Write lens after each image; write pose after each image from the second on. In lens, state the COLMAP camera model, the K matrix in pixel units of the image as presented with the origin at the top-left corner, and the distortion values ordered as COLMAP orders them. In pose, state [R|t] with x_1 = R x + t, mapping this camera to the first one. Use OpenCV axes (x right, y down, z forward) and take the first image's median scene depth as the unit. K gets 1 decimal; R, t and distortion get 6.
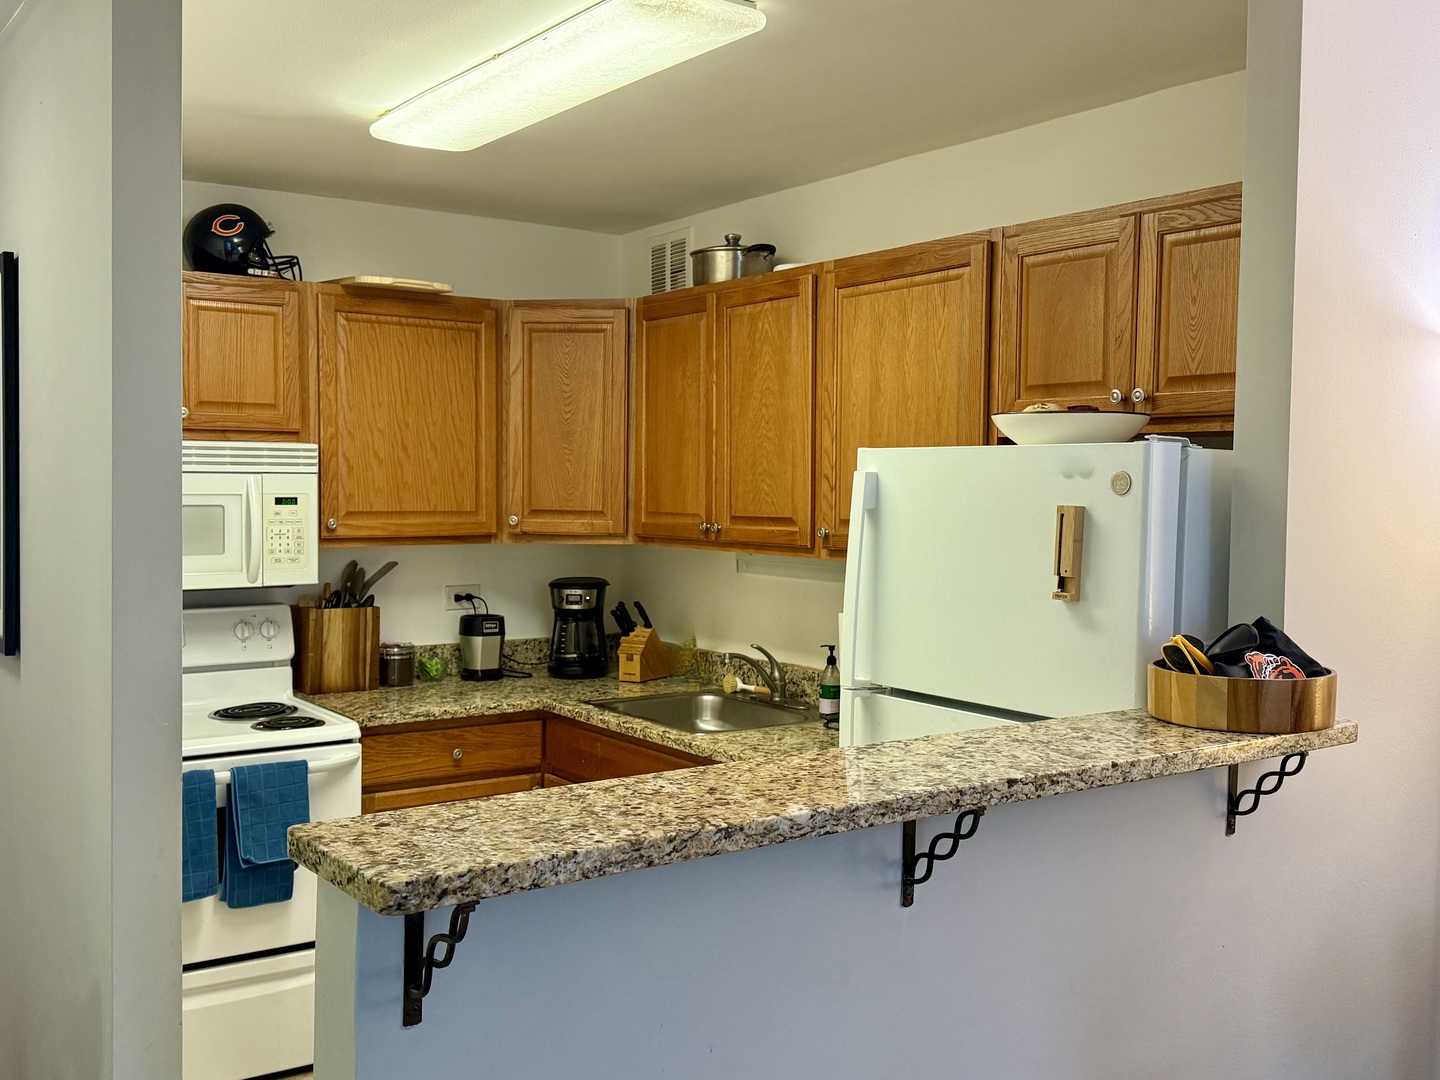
lens RADIAL K [[1417.7, 0, 723.9], [0, 1417.7, 543.8], [0, 0, 1]] dist [0.114915, 0.000000]
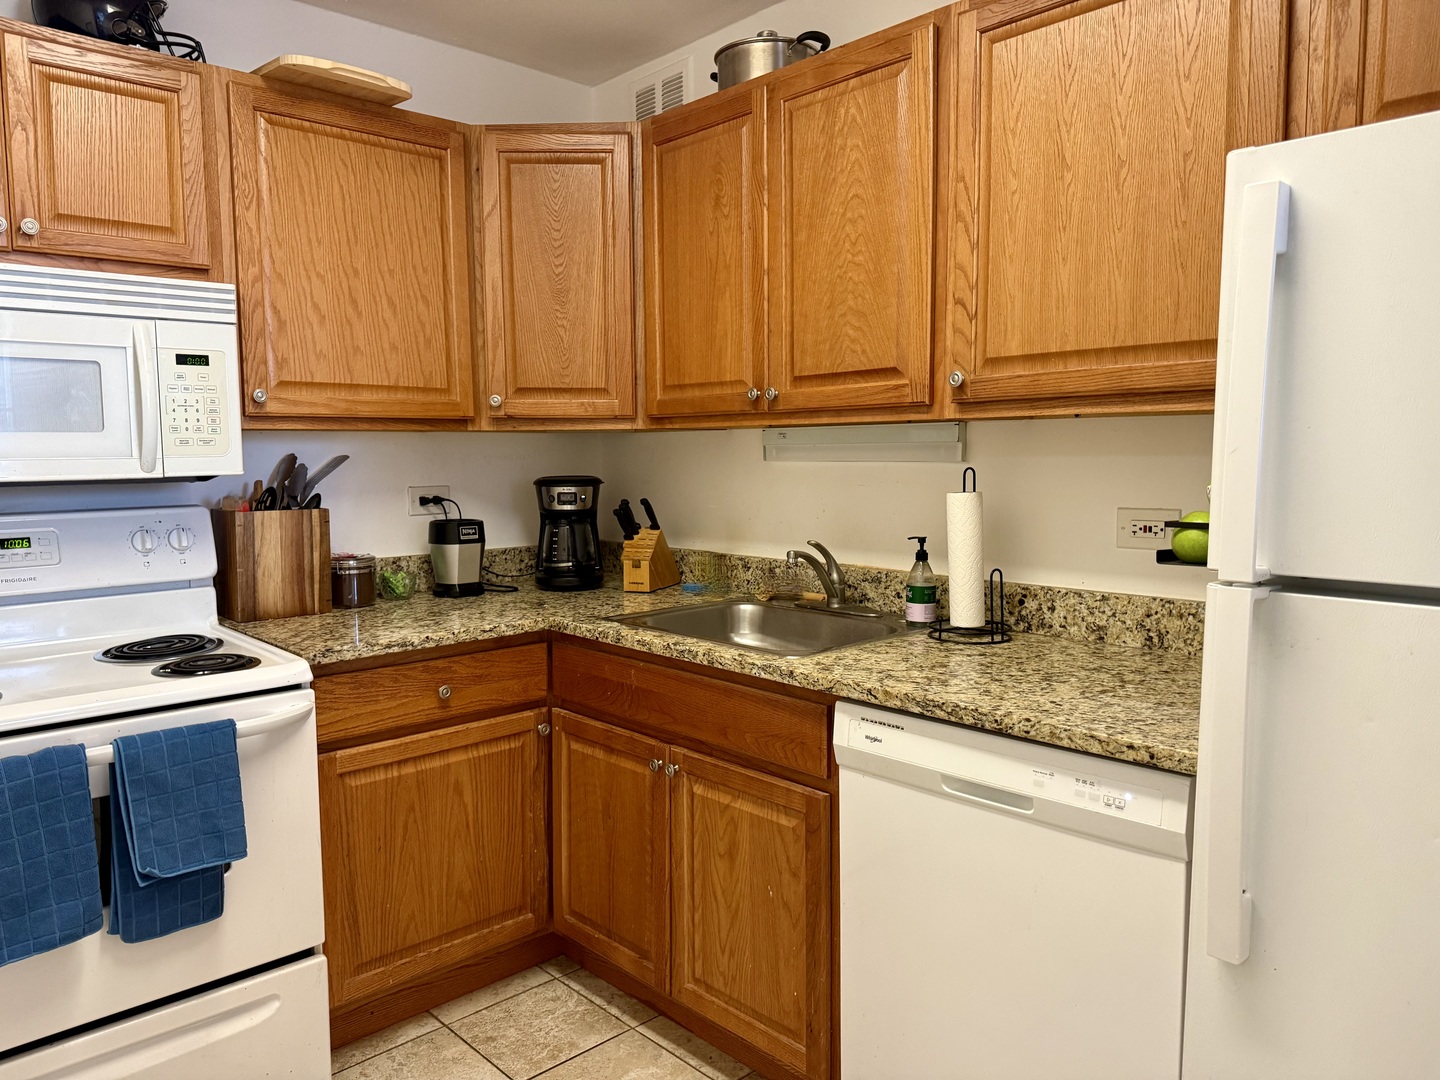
lens RADIAL K [[1020.5, 0, 722.5], [0, 1020.5, 540.4], [0, 0, 1]] dist [0.044466, -0.050225]
pose [[0.989555, -0.028853, 0.141237, -0.137543], [0.022425, 0.998648, 0.046899, 0.051738], [-0.142400, -0.043242, 0.988864, 0.525254]]
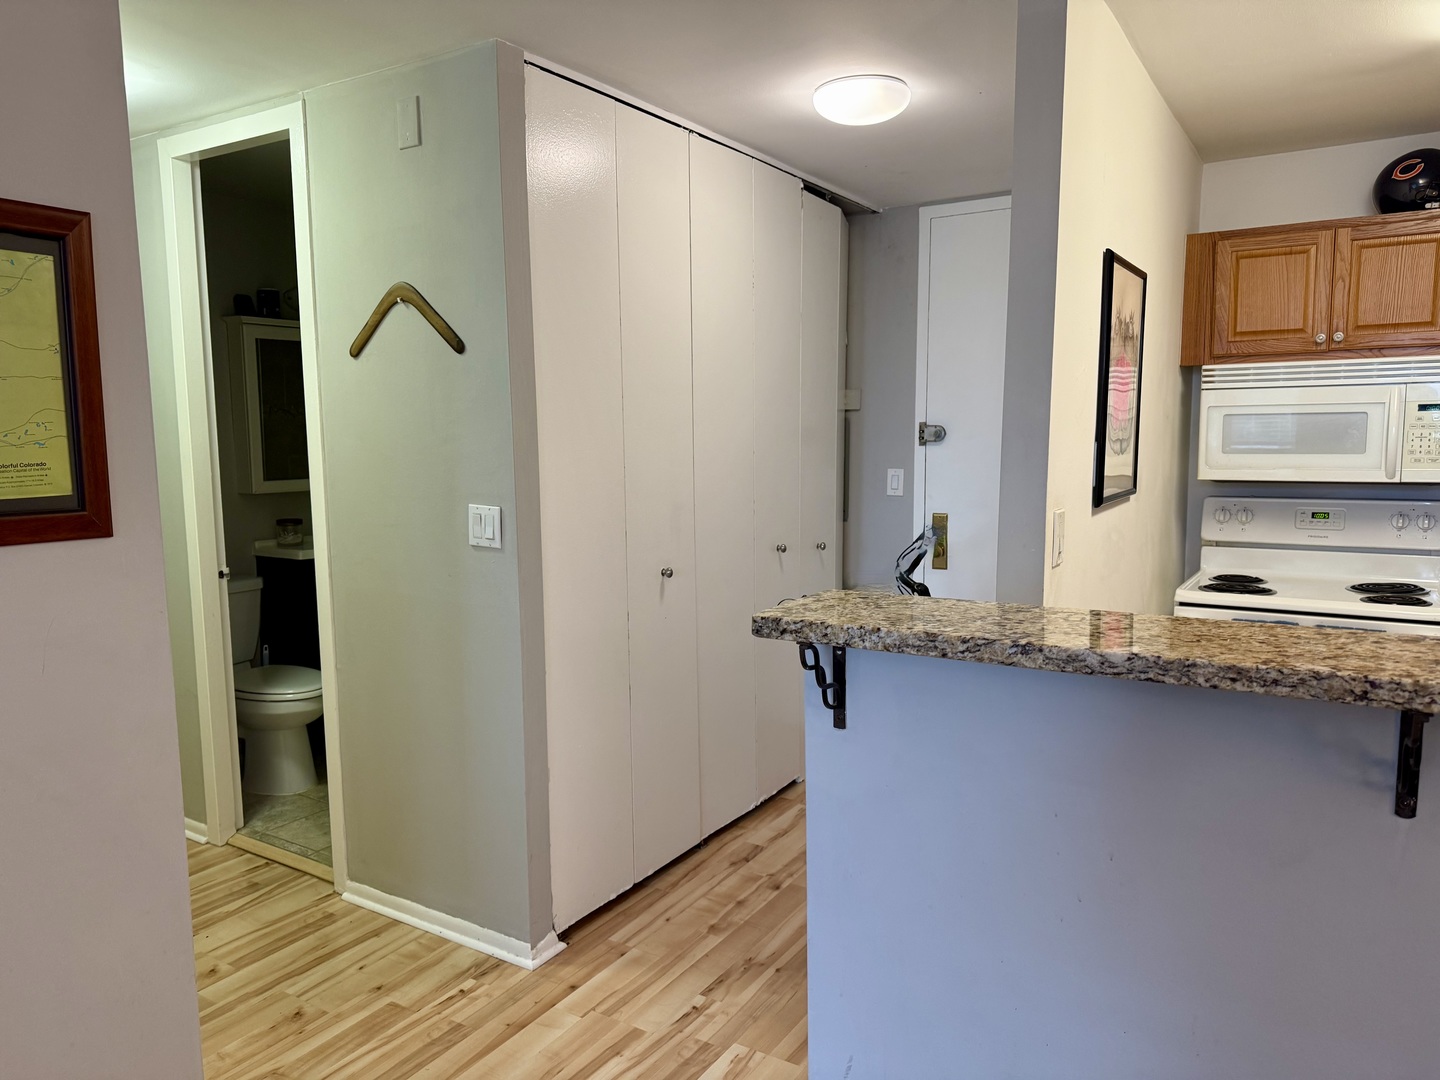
lens RADIAL K [[1020.5, 0, 716.9], [0, 1020.5, 547.1], [0, 0, 1]] dist [0.044466, -0.050225]
pose [[0.372995, 0.092935, -0.923167, 0.289954], [-0.025730, 0.995624, 0.089833, 0.025239], [0.927477, -0.009754, 0.373754, 0.211967]]
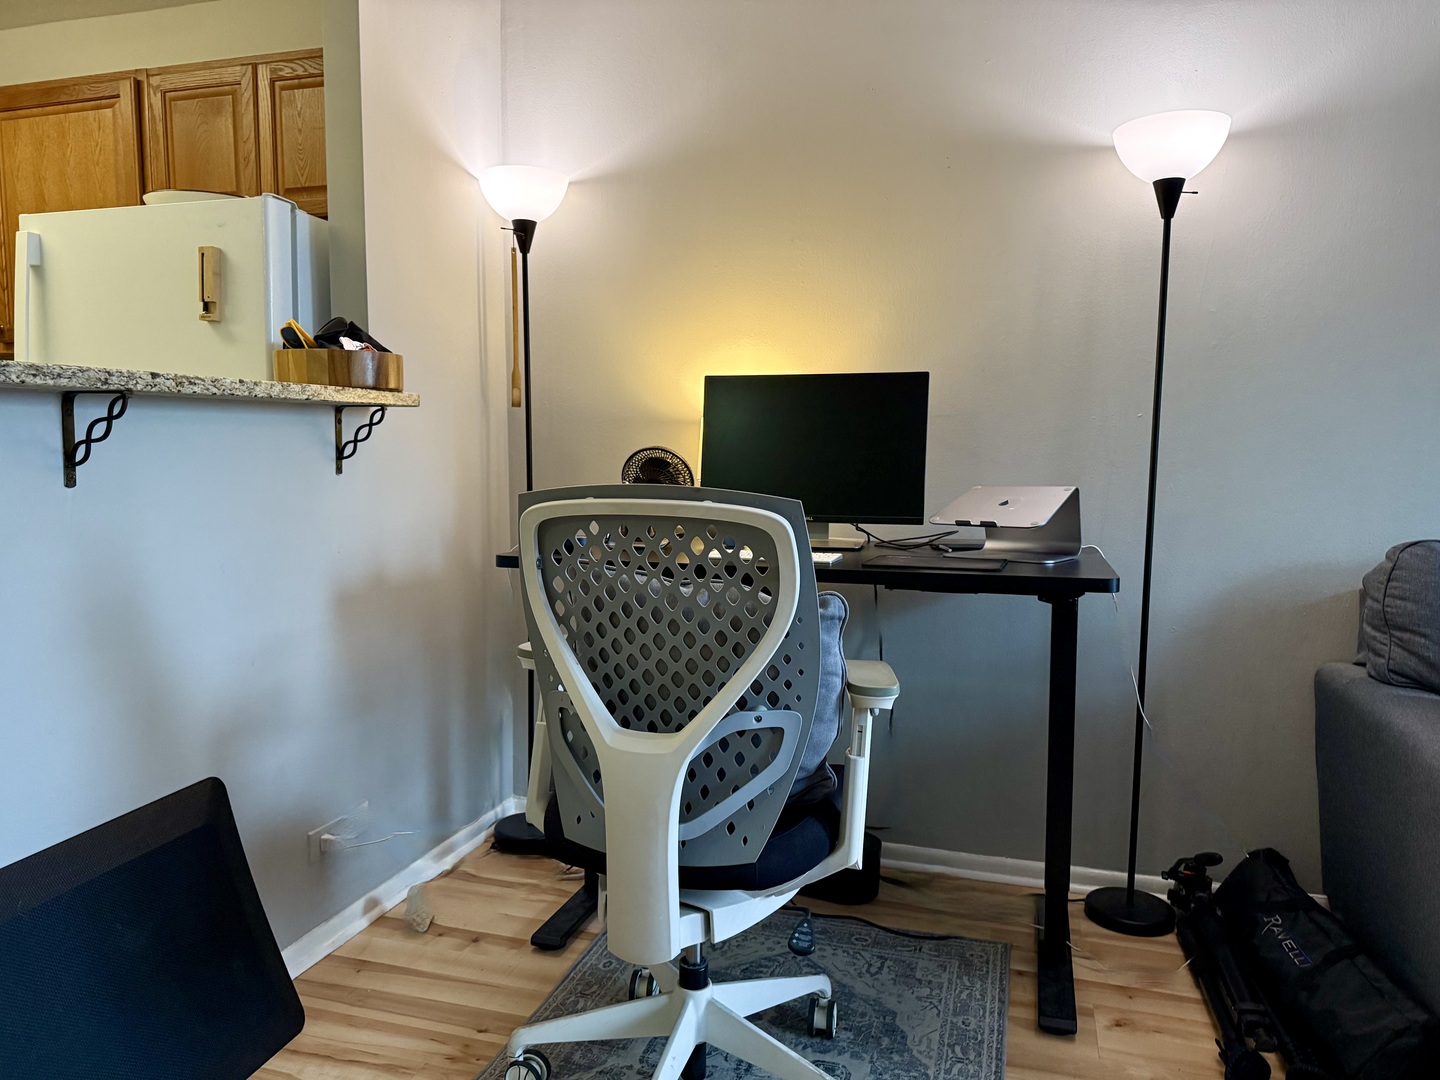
lens RADIAL K [[1020.5, 0, 722.7], [0, 1020.5, 548.4], [0, 0, 1]] dist [0.044466, -0.050225]
pose [[0.790336, -0.067159, 0.608982, 0.014067], [0.032986, 0.997197, 0.067162, 0.145203], [-0.611785, -0.032993, 0.790336, -0.037557]]
